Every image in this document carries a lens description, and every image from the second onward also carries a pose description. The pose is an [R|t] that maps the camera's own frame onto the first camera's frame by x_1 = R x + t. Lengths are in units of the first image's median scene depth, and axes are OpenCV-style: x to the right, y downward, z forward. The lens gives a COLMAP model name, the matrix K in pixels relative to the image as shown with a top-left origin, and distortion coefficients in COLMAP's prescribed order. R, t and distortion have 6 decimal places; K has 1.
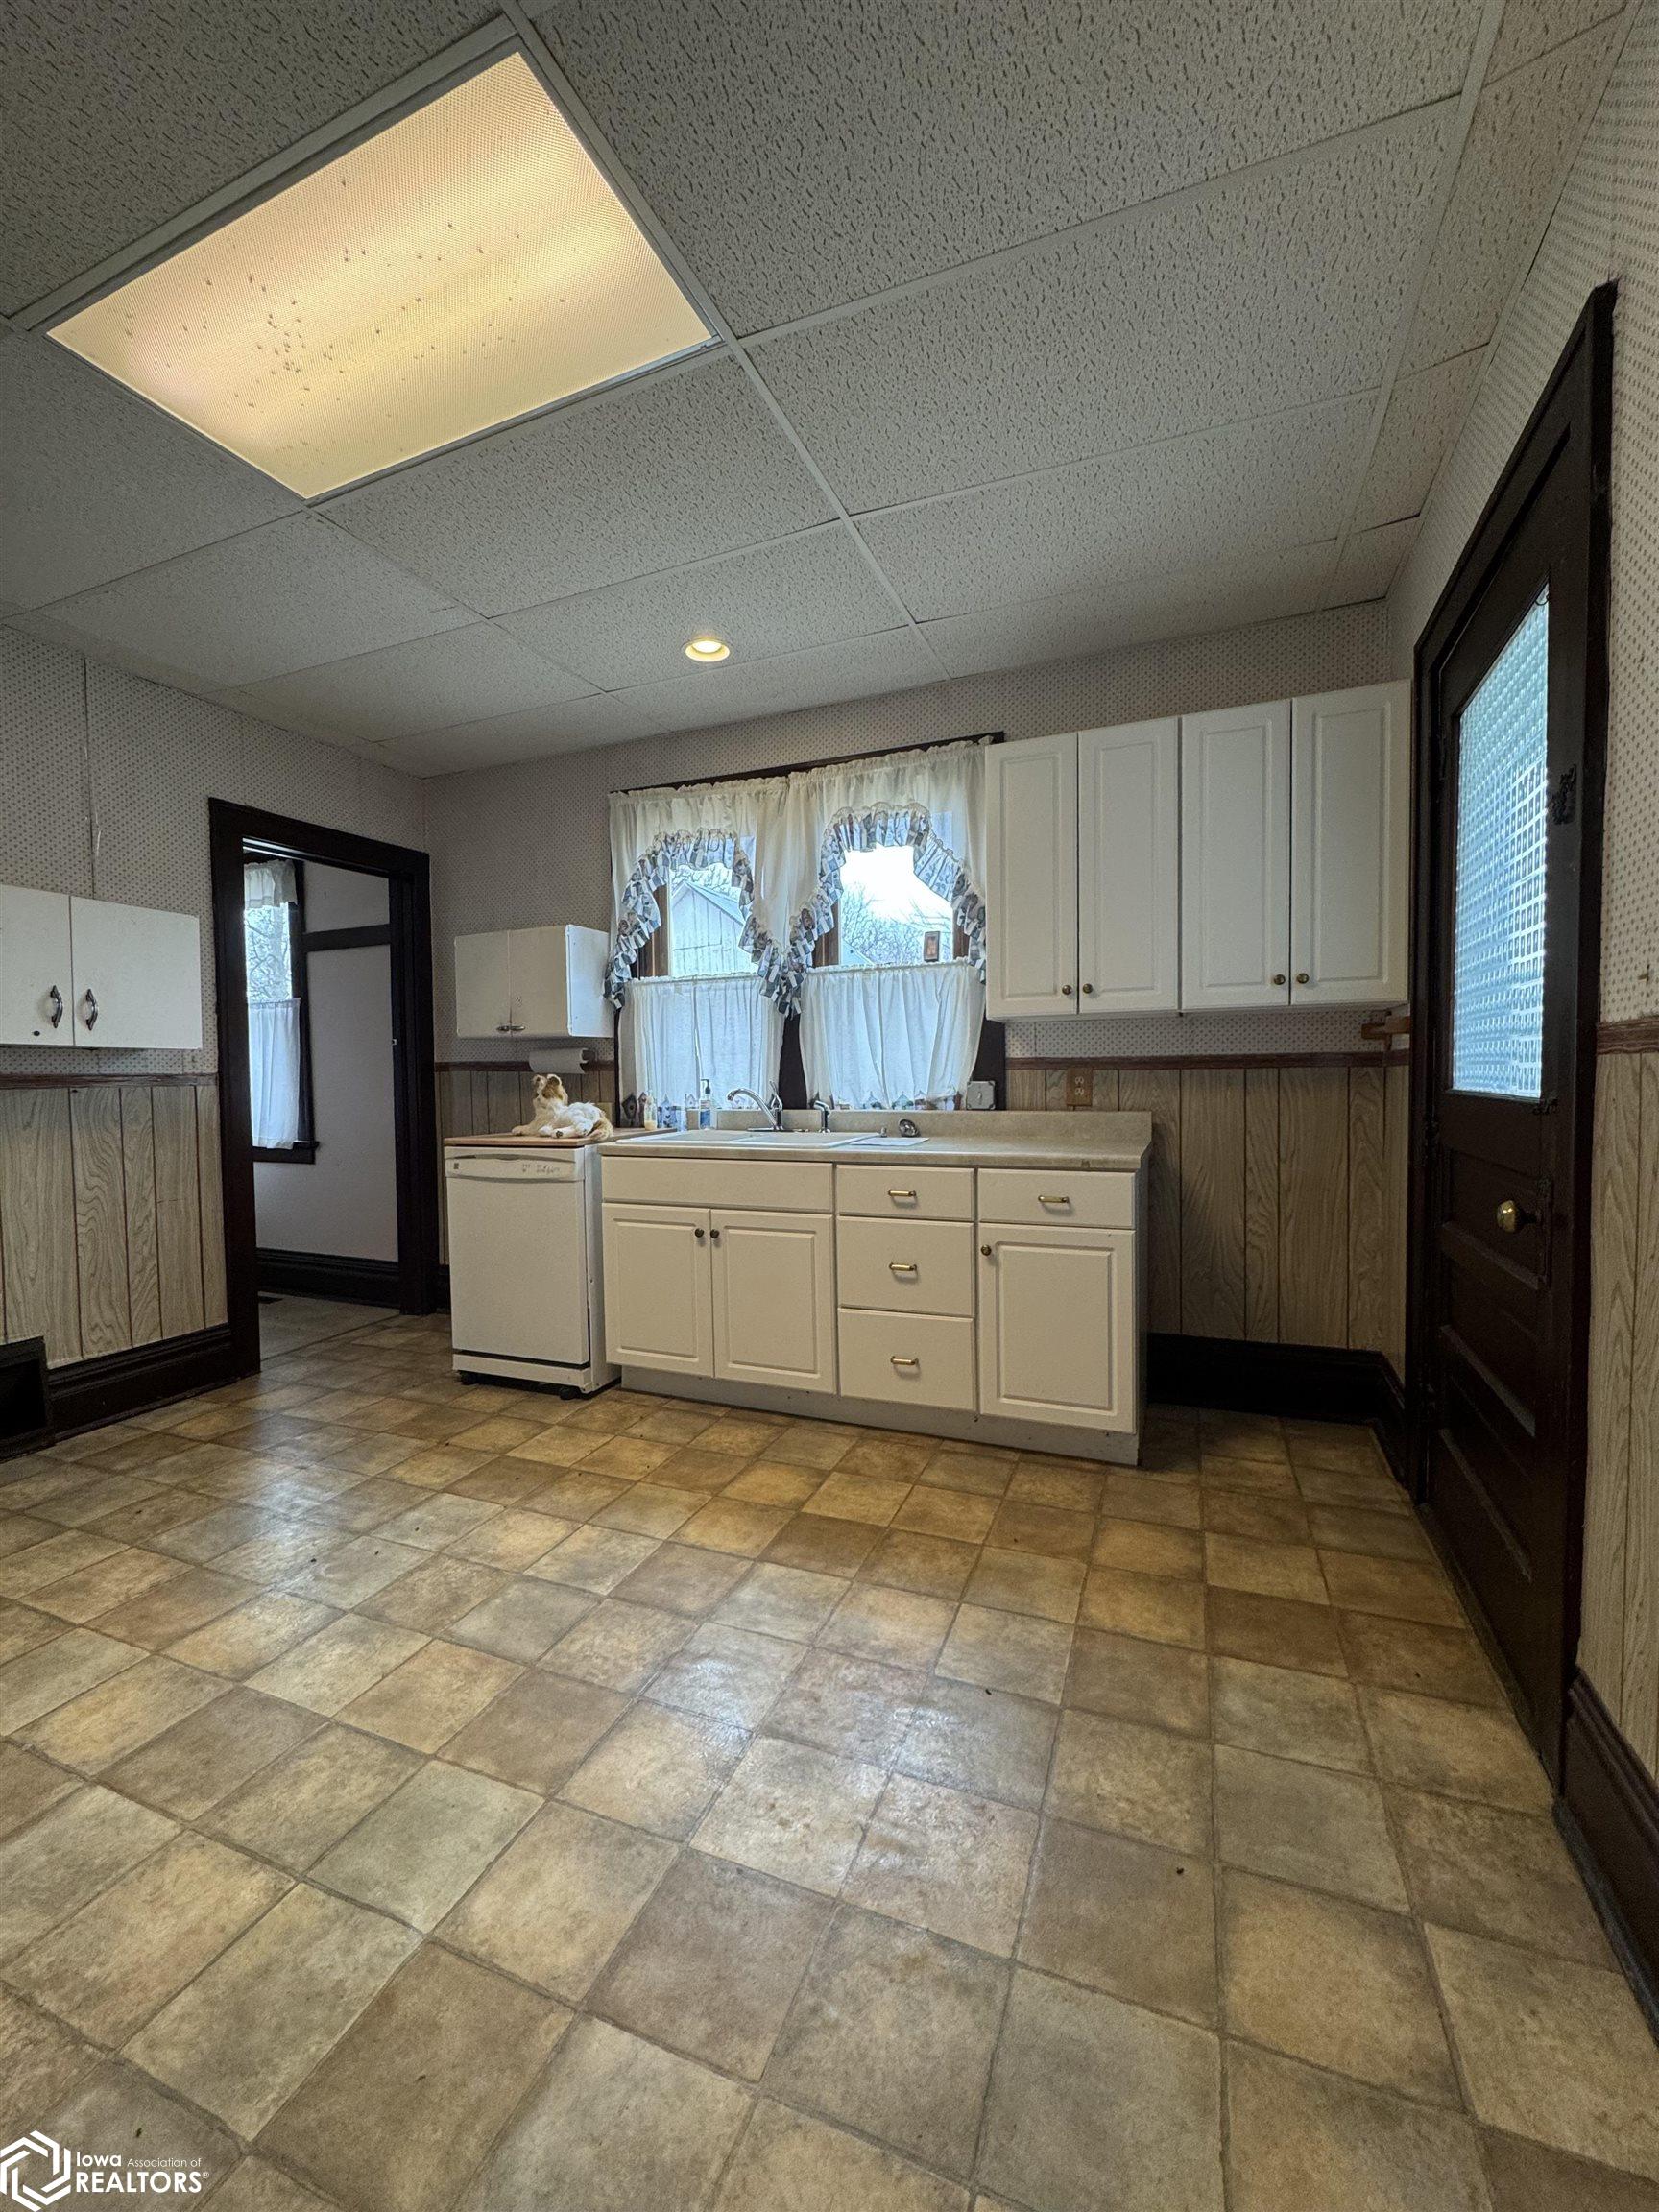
lens RADIAL K [[884.2, 0, 825.0], [0, 884.2, 1103.5], [0, 0, 1]] dist [-0.005079, 0.000603]
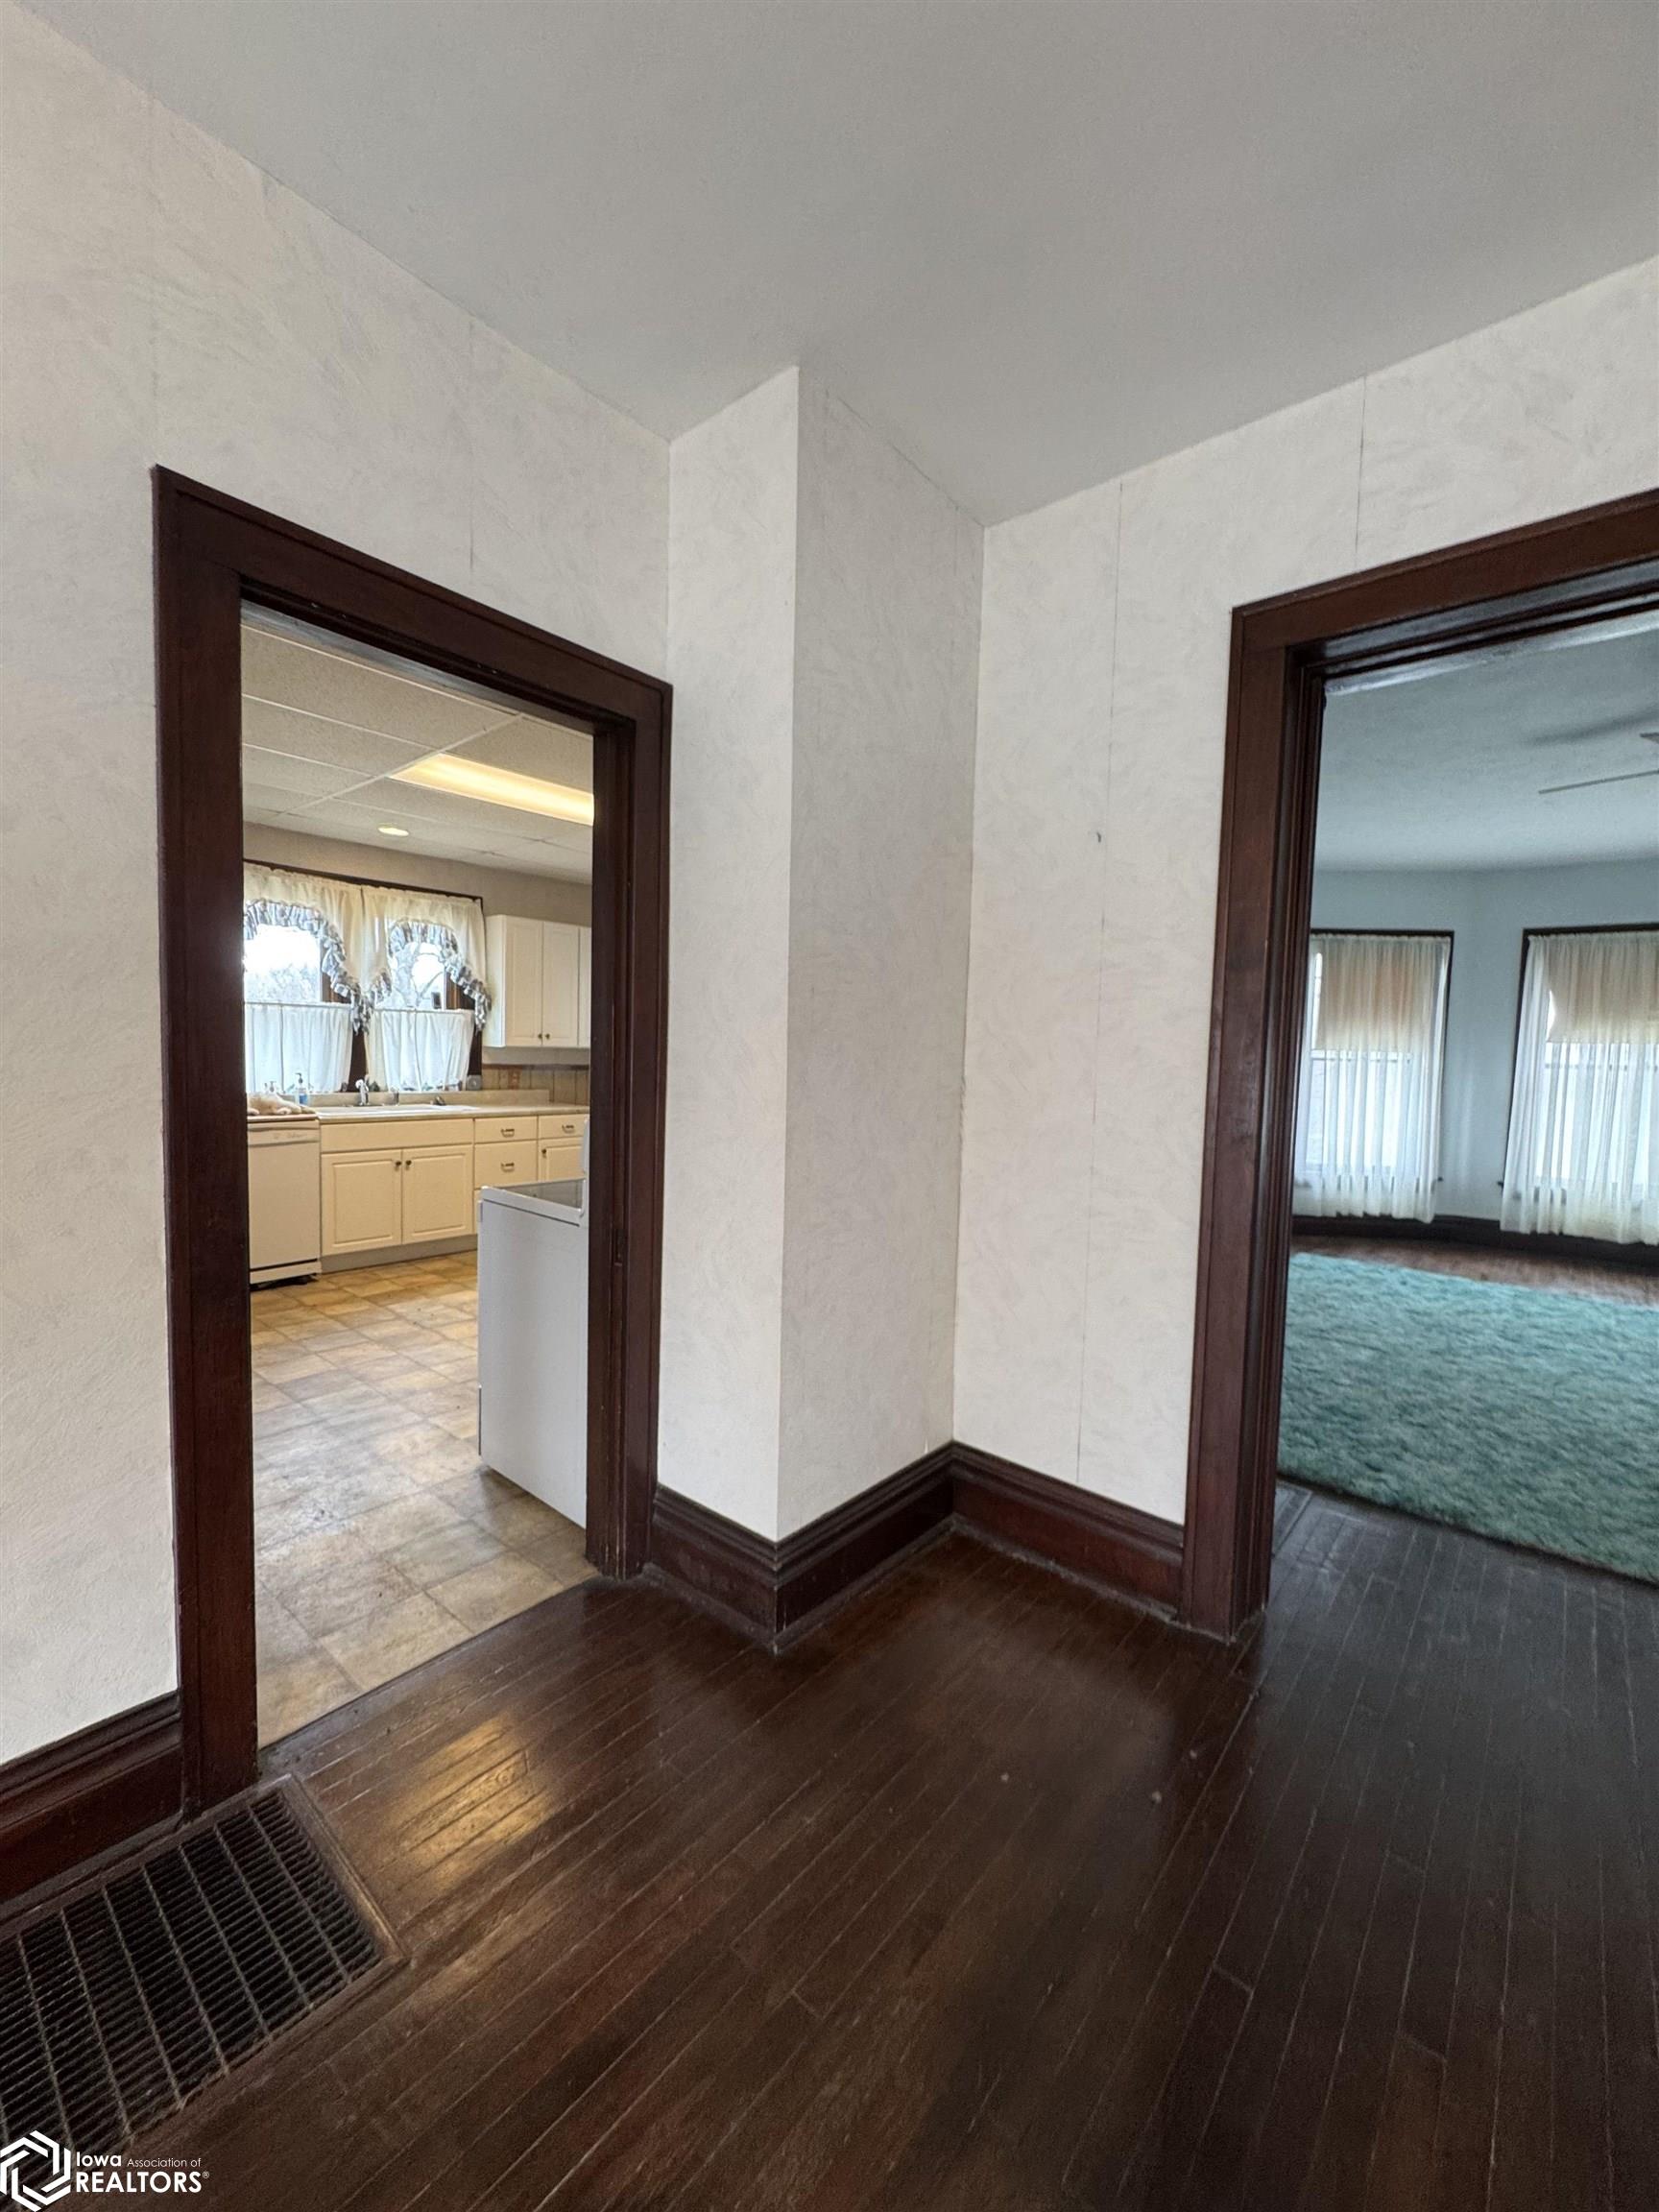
lens RADIAL K [[884.2, 0, 824.2], [0, 884.2, 1106.9], [0, 0, 1]] dist [-0.005079, 0.000603]
pose [[0.303768, -0.038248, 0.951978, -1.779190], [0.001207, 0.999209, 0.039760, -0.040448], [-0.952745, -0.010929, 0.303573, -0.395517]]
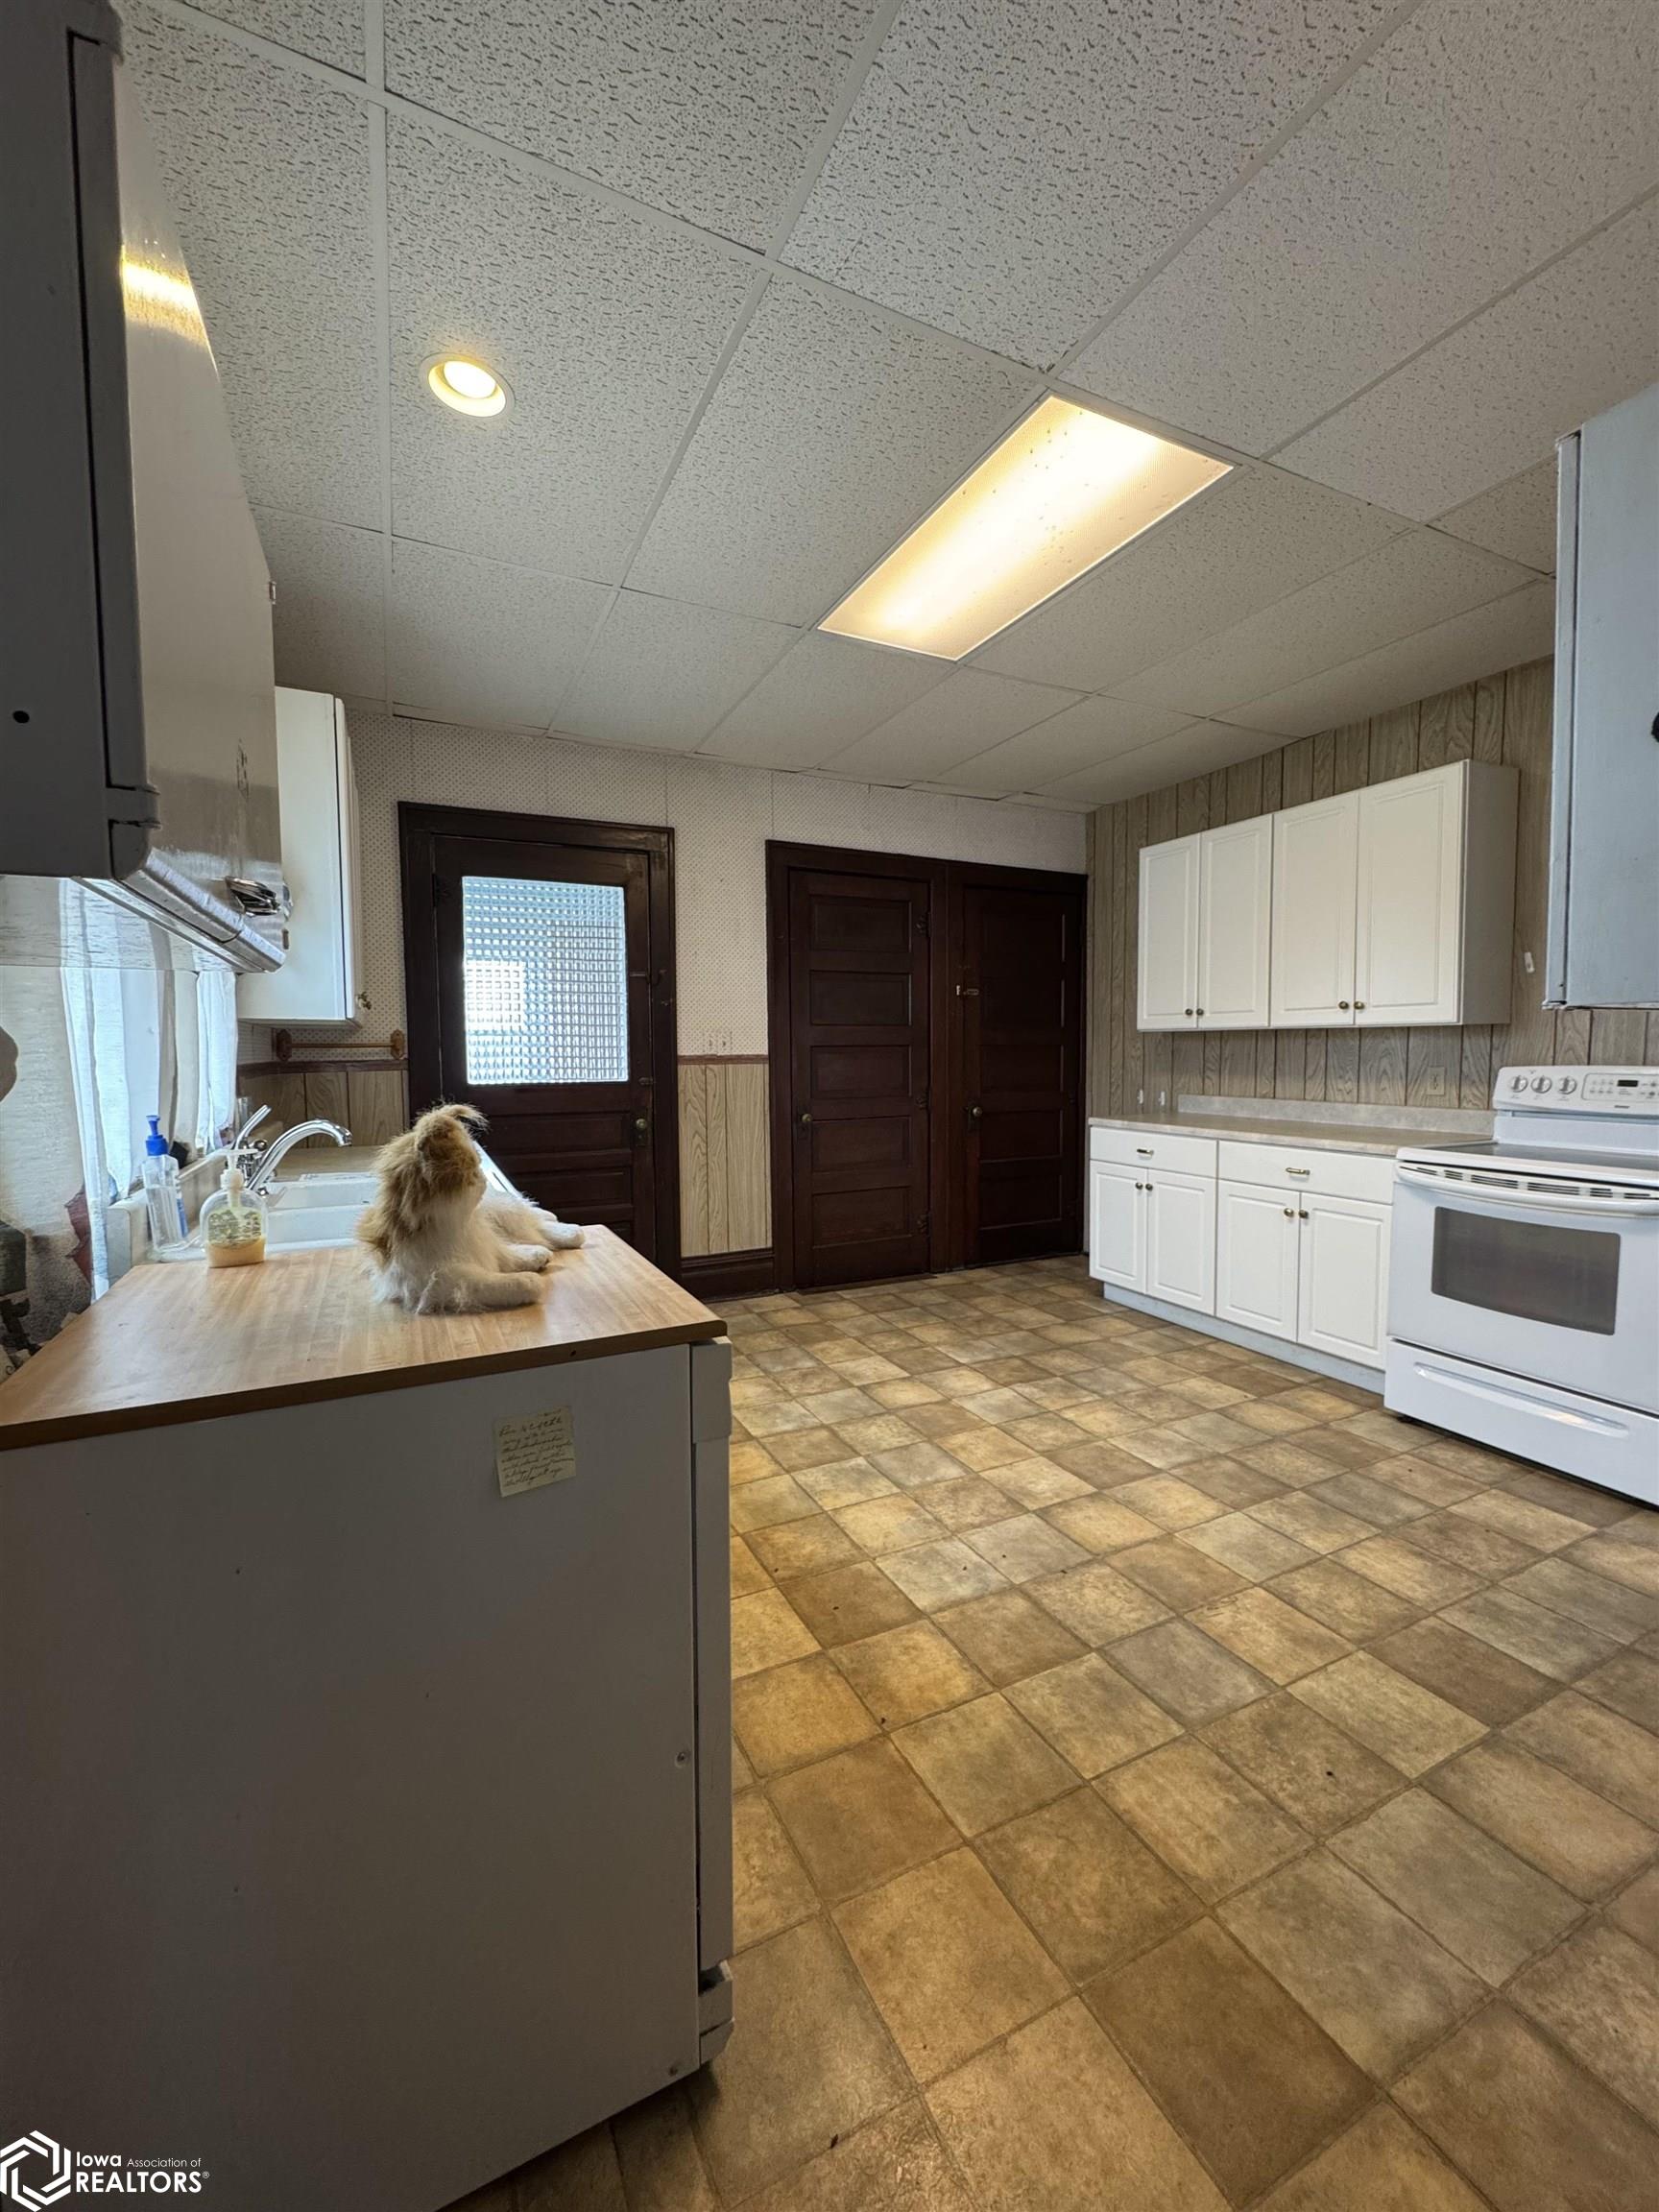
lens RADIAL K [[884.2, 0, 824.2], [0, 884.2, 1108.3], [0, 0, 1]] dist [-0.005079, 0.000603]
pose [[-0.747374, -0.027164, 0.663848, -0.831718], [0.037182, 0.995888, 0.082611, -0.071870], [-0.663362, 0.086424, -0.743291, 1.520301]]
